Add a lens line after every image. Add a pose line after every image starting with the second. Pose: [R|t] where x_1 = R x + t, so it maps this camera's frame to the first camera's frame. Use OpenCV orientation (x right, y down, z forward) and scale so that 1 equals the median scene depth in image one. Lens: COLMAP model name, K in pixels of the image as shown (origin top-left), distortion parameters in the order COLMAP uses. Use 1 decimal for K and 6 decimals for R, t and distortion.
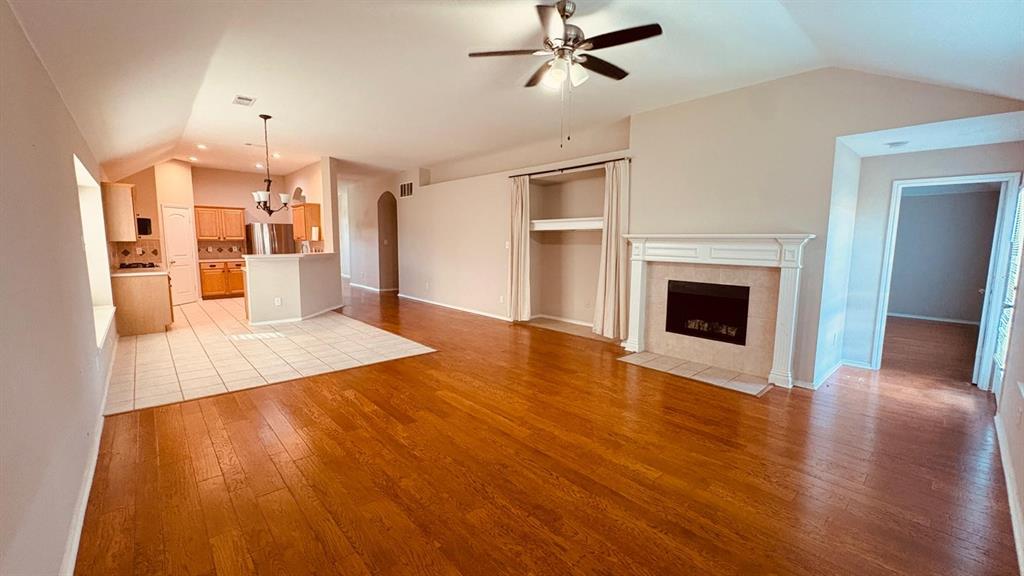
lens RADIAL K [[410.3, 0, 511.1], [0, 410.3, 287.2], [0, 0, 1]] dist [0.000129, 0.000117]
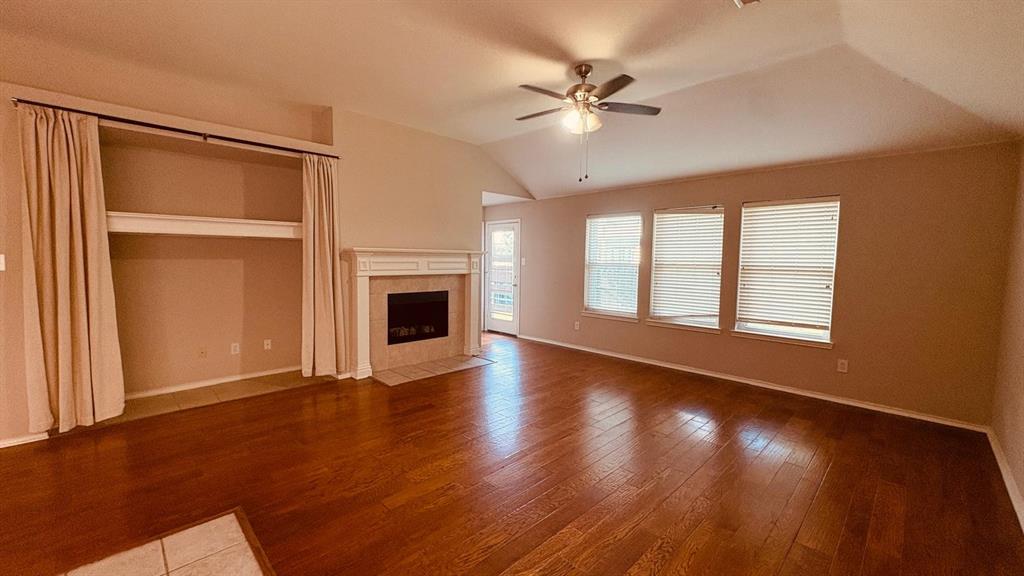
lens RADIAL K [[410.3, 0, 511.1], [0, 410.3, 287.2], [0, 0, 1]] dist [0.000129, 0.000117]
pose [[-0.049912, -0.083904, 0.995223, -0.626529], [0.100139, 0.991023, 0.088572, -0.091773], [-0.993721, 0.104082, -0.041062, 0.737235]]
